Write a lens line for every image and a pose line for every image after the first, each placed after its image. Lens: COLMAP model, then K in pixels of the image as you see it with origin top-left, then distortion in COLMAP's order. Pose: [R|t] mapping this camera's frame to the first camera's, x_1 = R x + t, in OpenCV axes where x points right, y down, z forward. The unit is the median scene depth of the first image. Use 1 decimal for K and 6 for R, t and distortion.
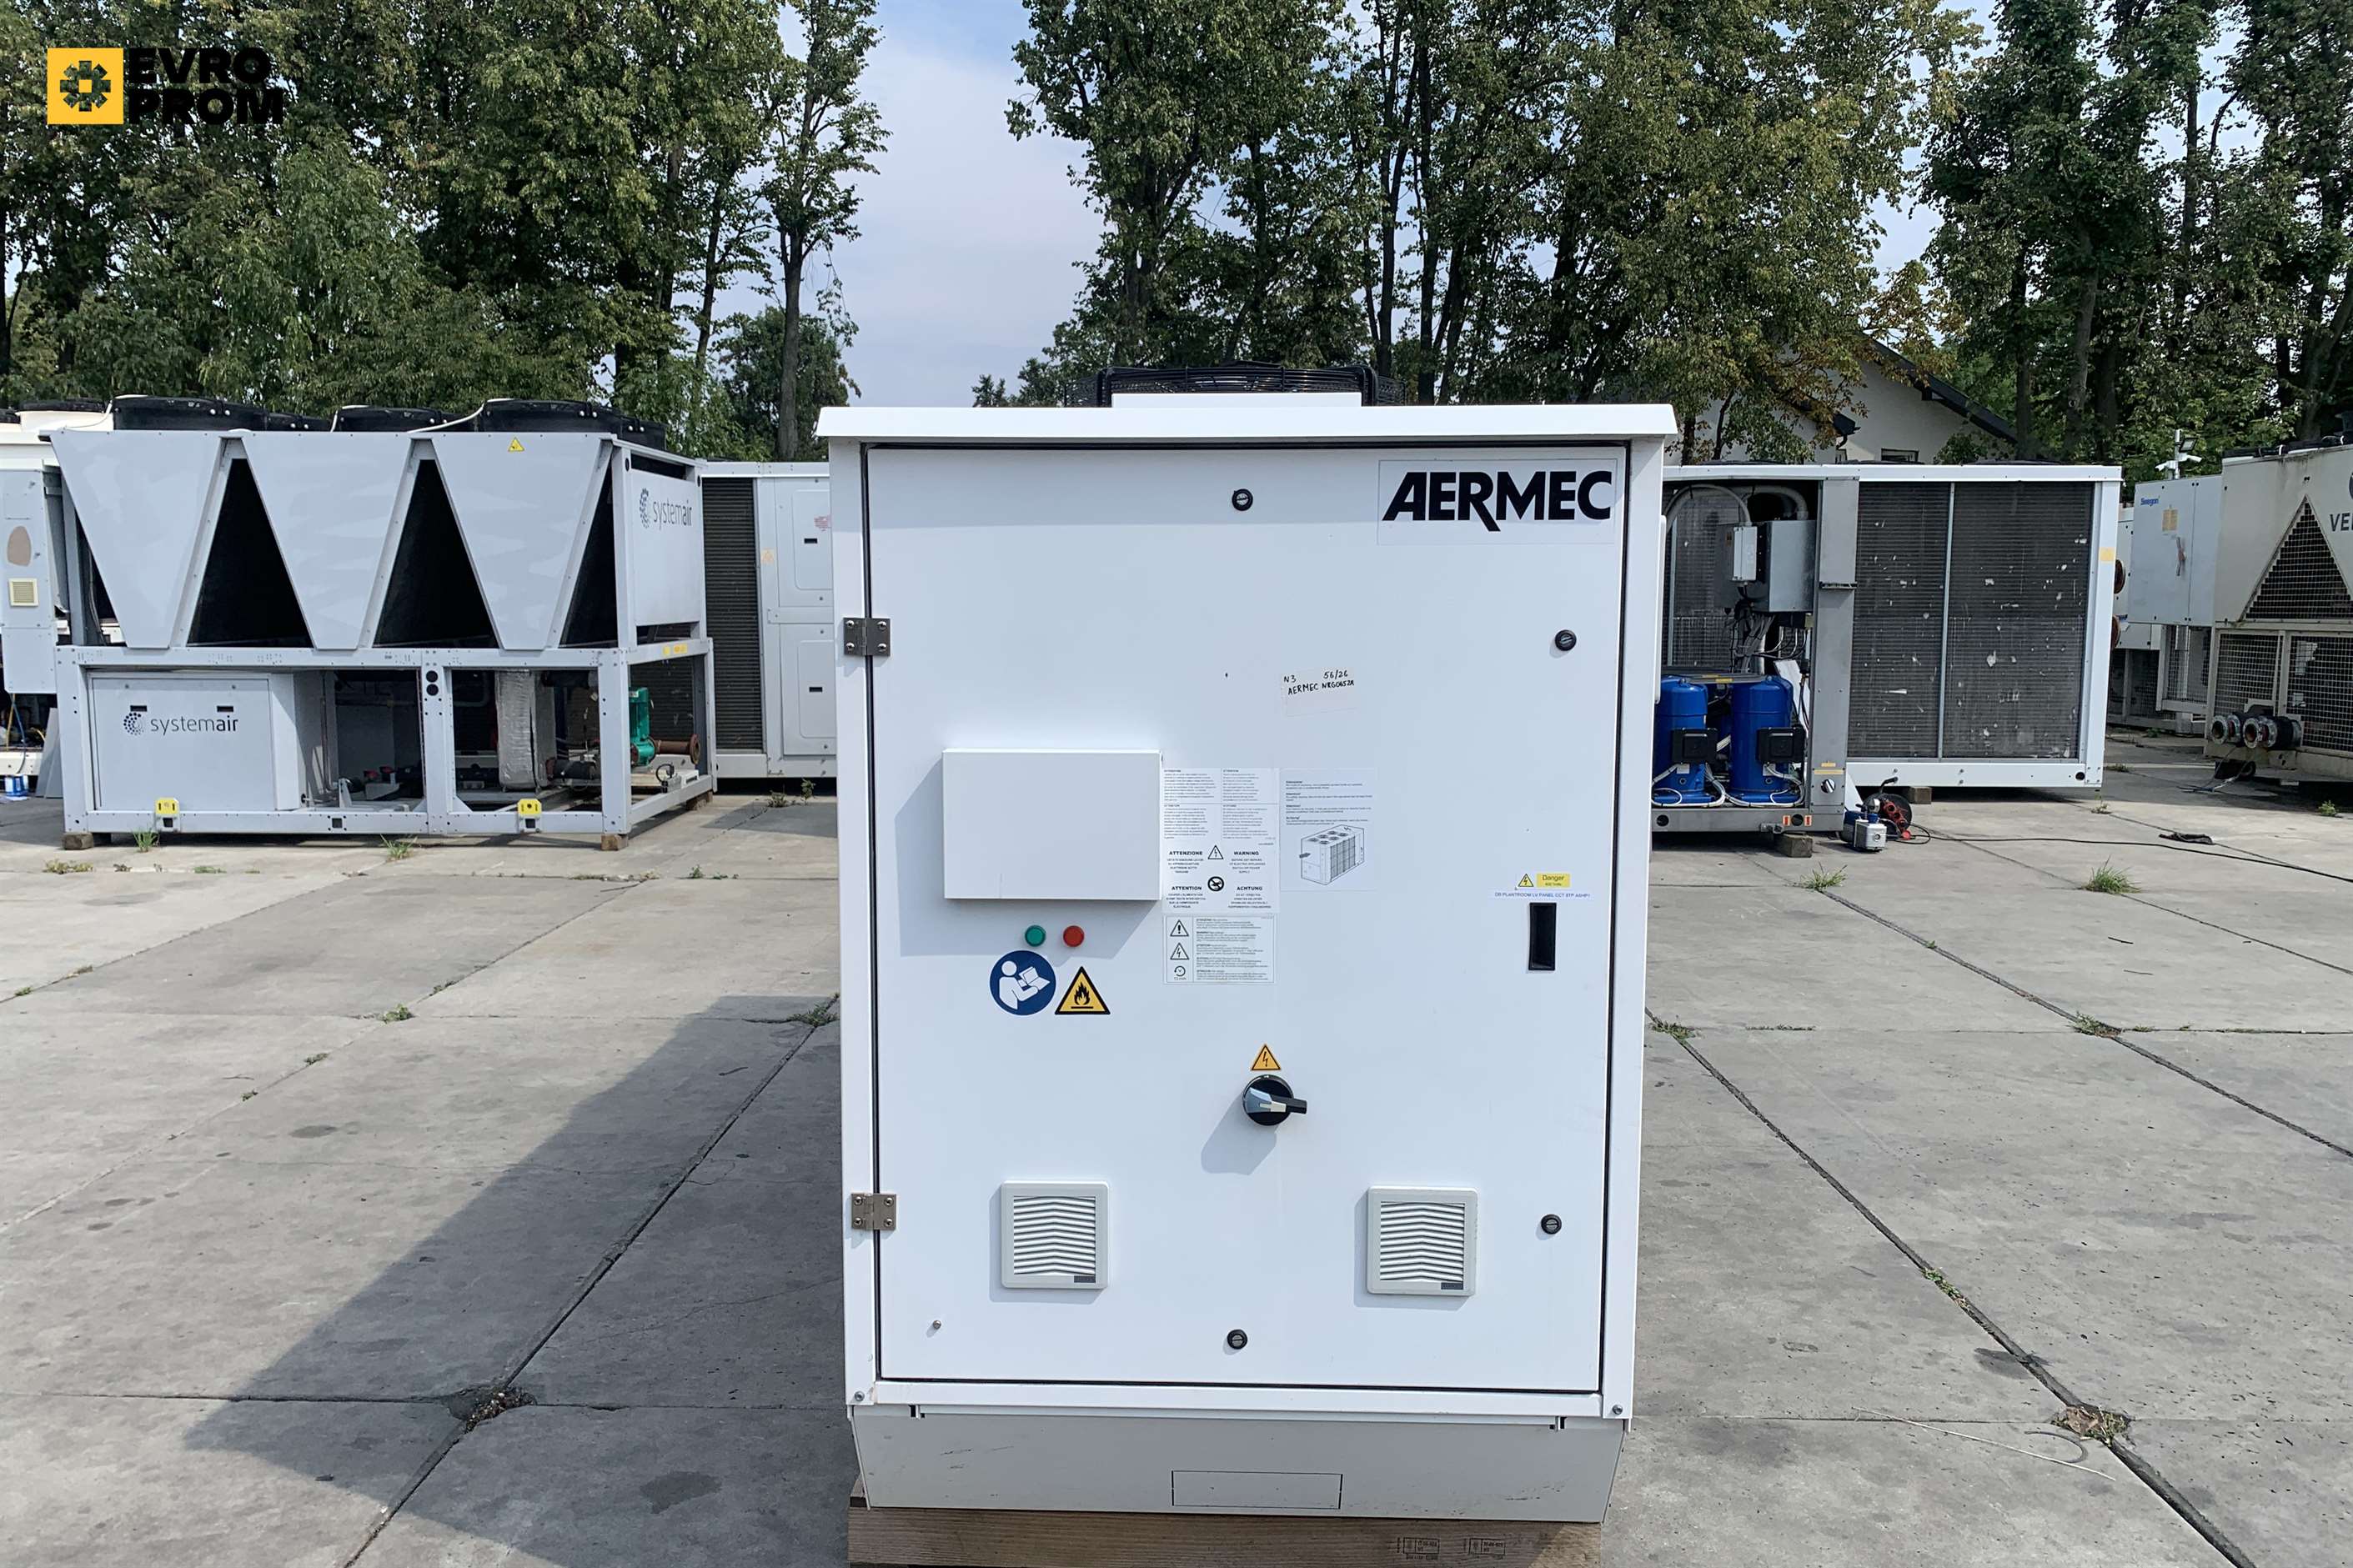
lens RADIAL K [[1805.6, 0, 1162.5], [0, 1805.6, 787.9], [0, 0, 1]] dist [0.007811, 0.005346]
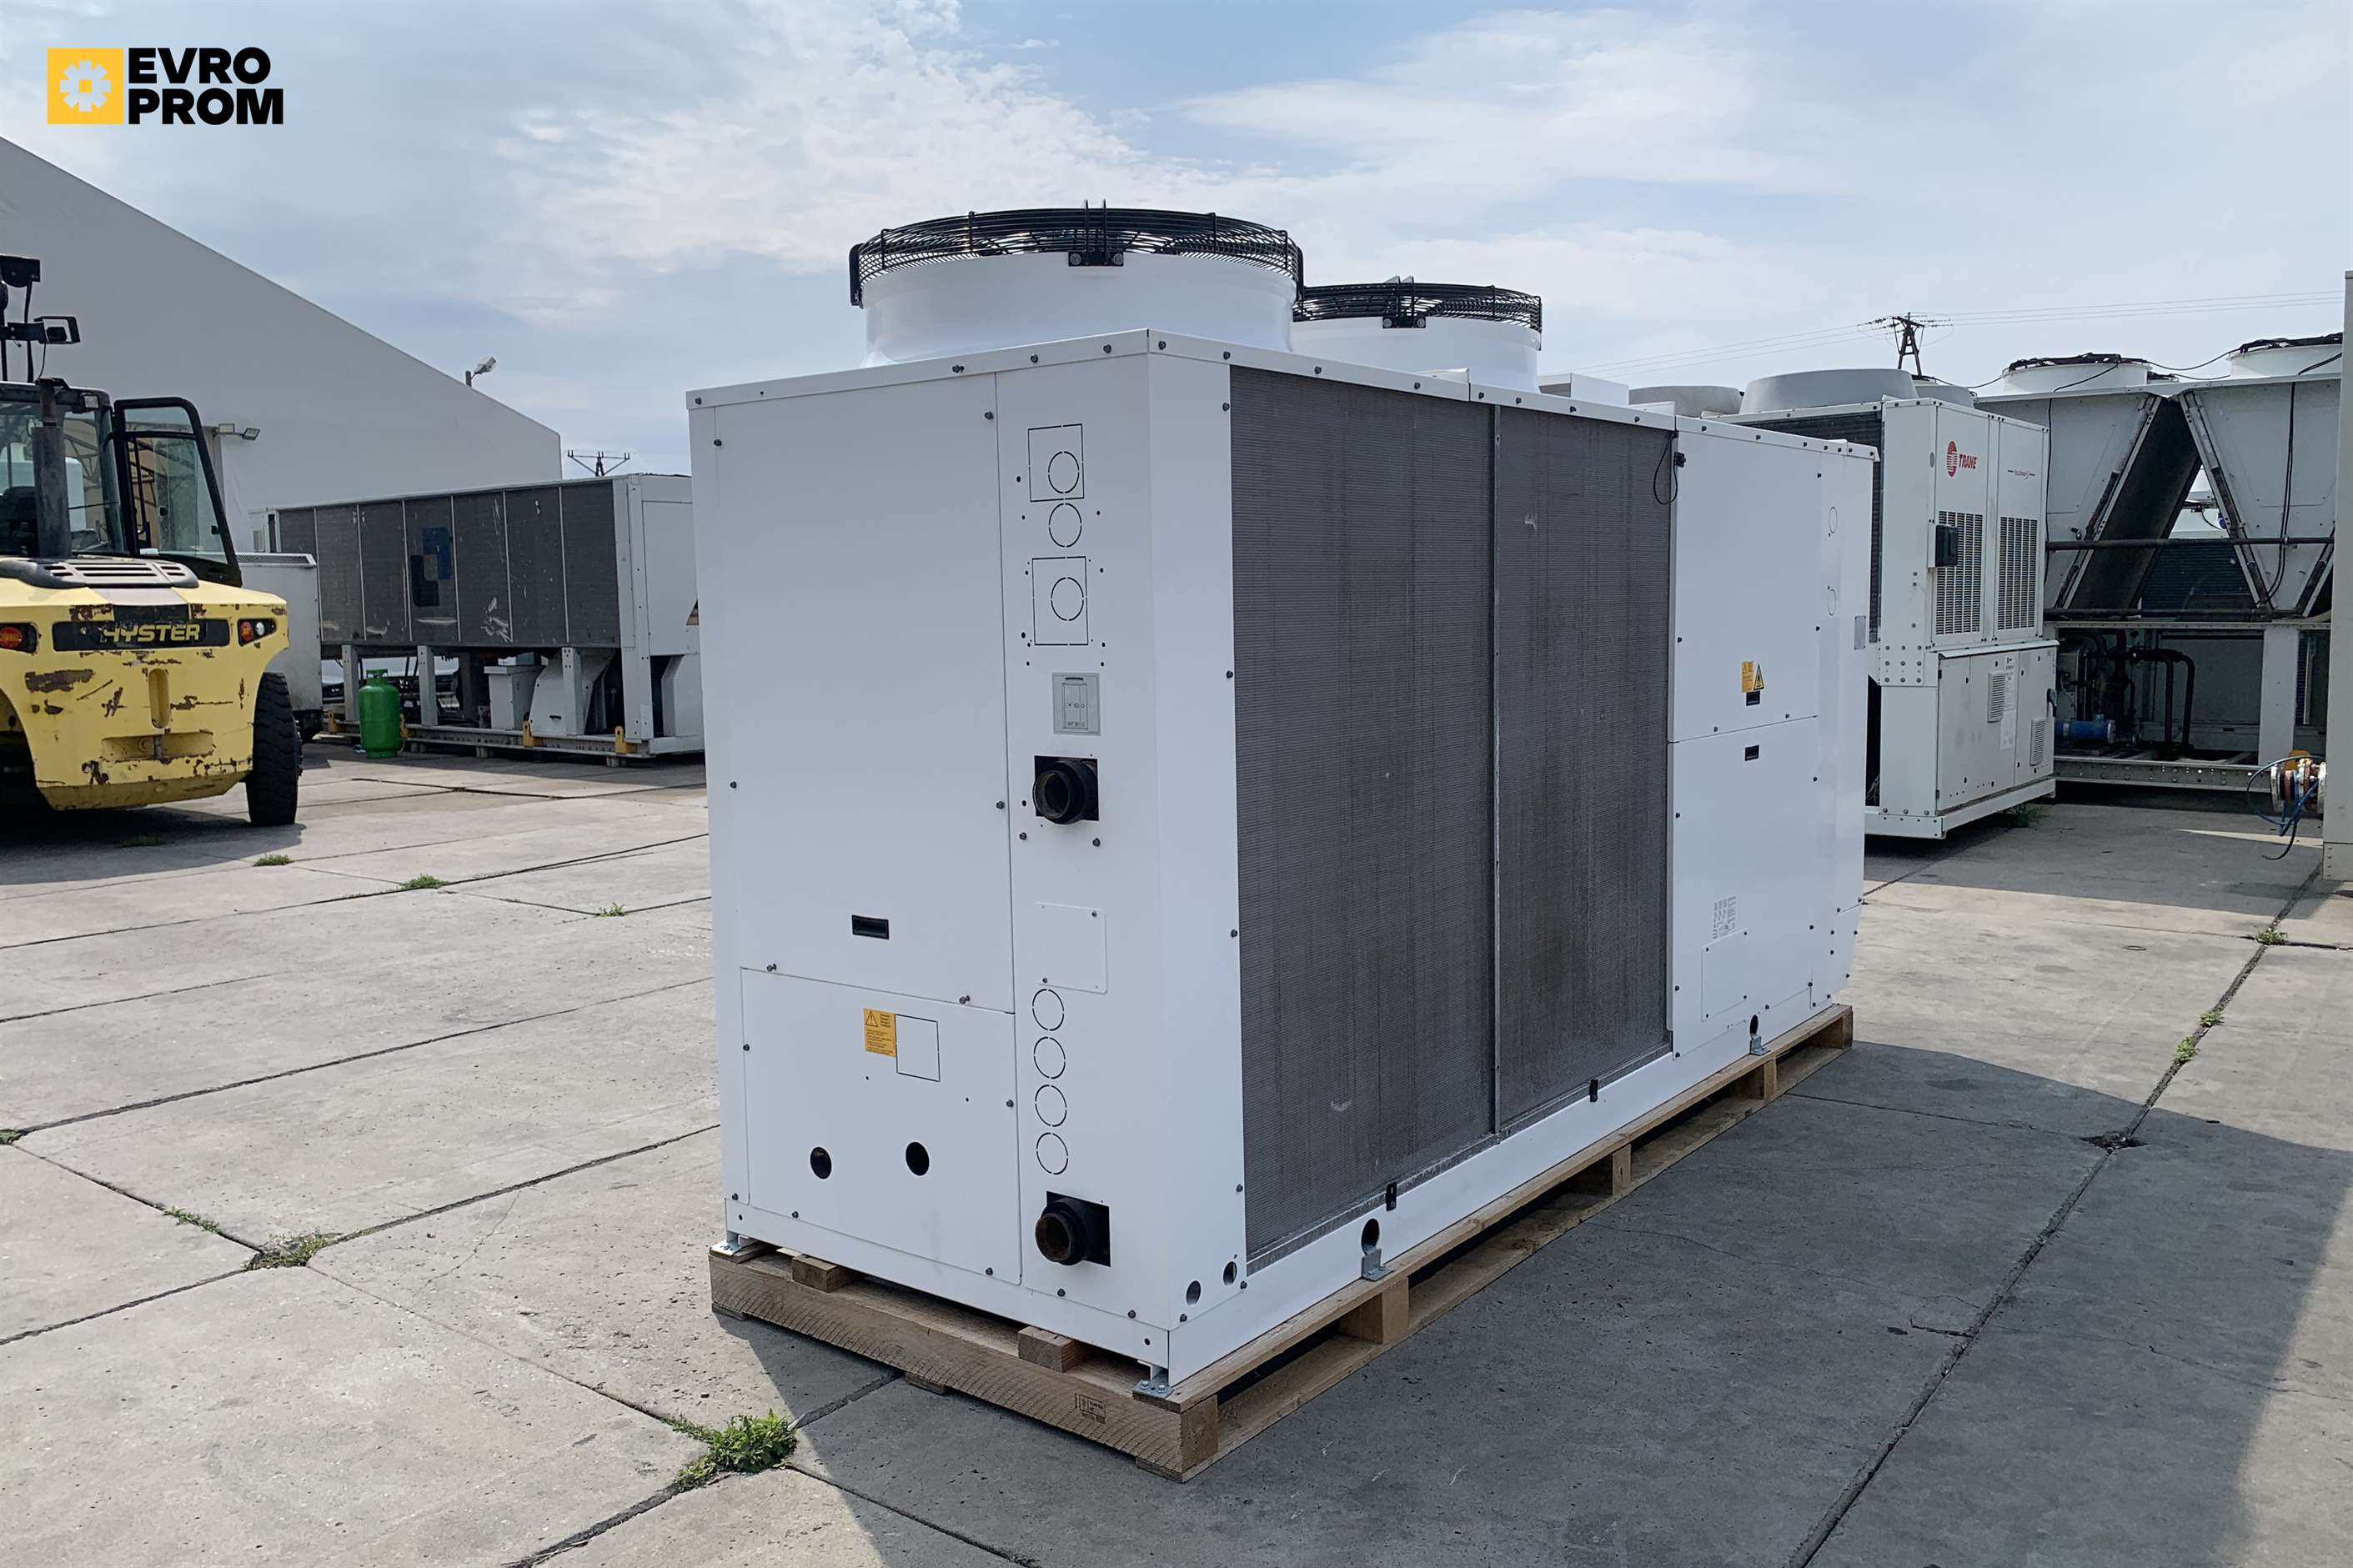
lens RADIAL K [[1800.0, 0, 1168.2], [0, 1800.0, 744.2], [0, 0, 1]] dist [0.010519, 0.007454]
pose [[-0.807852, -0.039142, 0.588084, -0.435995], [0.080432, 0.981136, 0.175792, -0.167934], [-0.583872, 0.189314, -0.789464, 1.796990]]
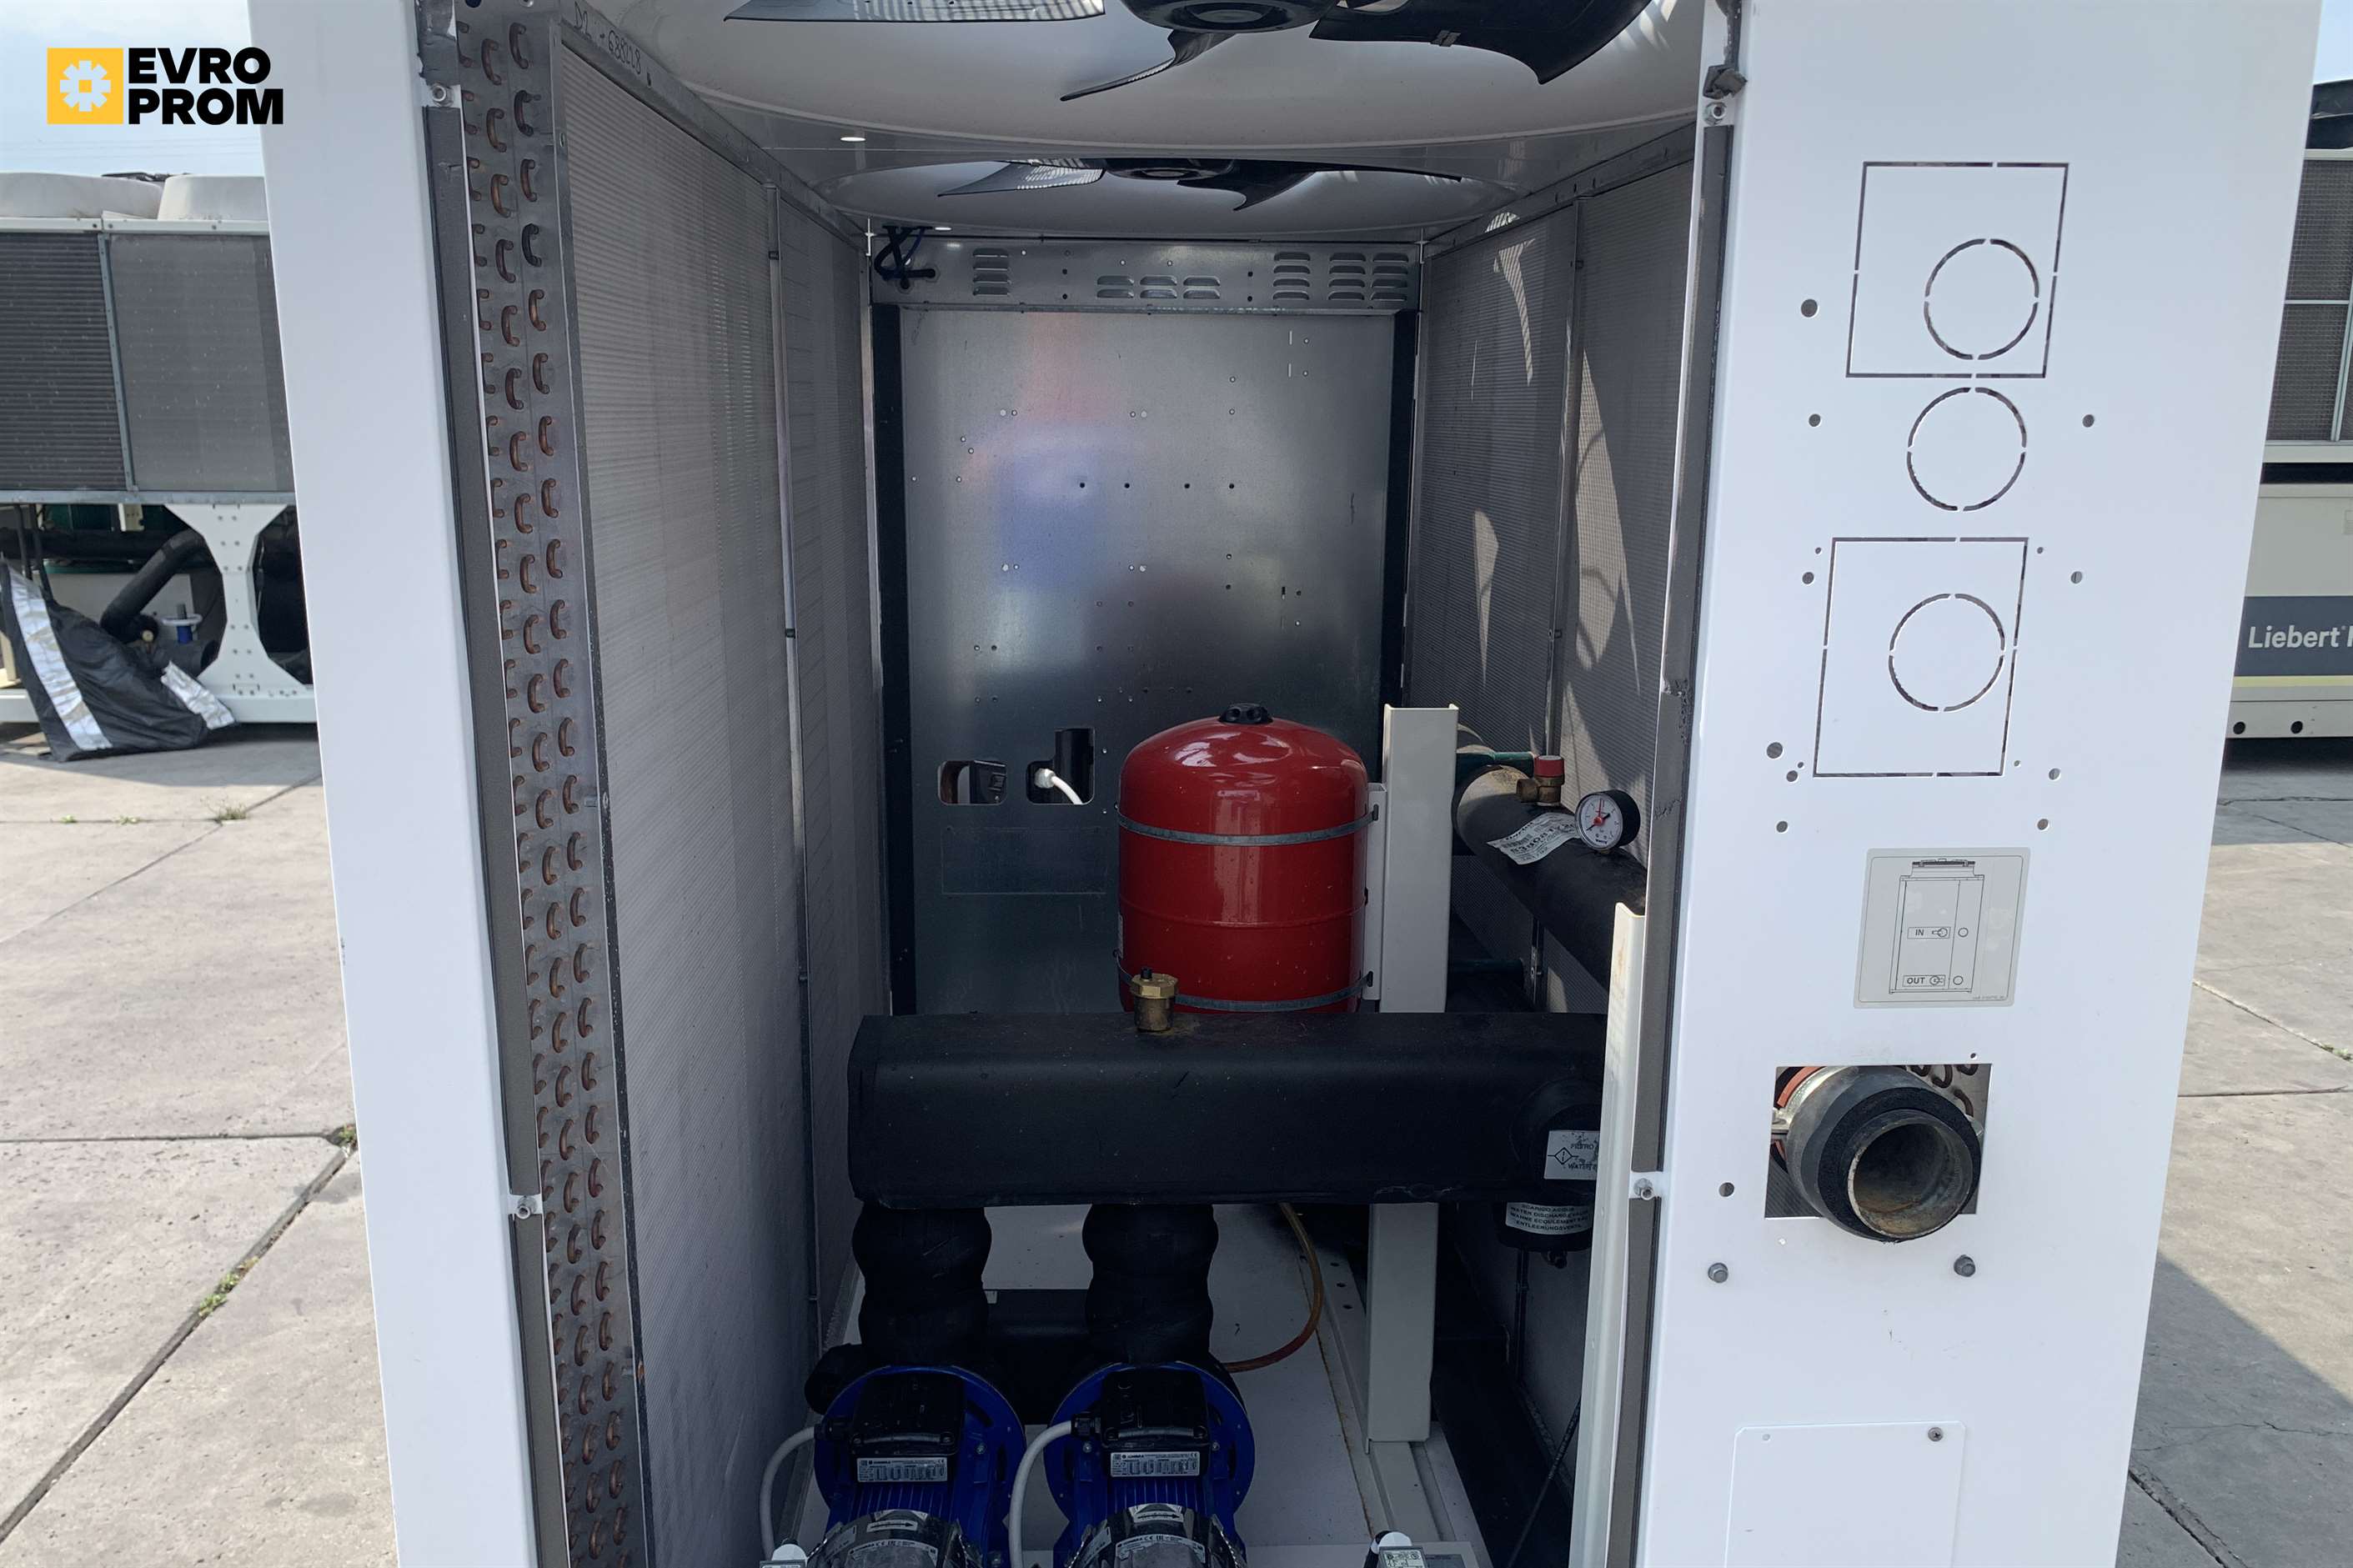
lens RADIAL K [[1809.0, 0, 1165.6], [0, 1809.0, 799.4], [0, 0, 1]] dist [-0.000765, 0.001532]
pose [[-0.996093, 0.005975, -0.088108, 0.086414], [-0.022713, 0.946814, 0.320980, -0.164407], [0.085339, 0.321727, -0.942979, 1.526648]]
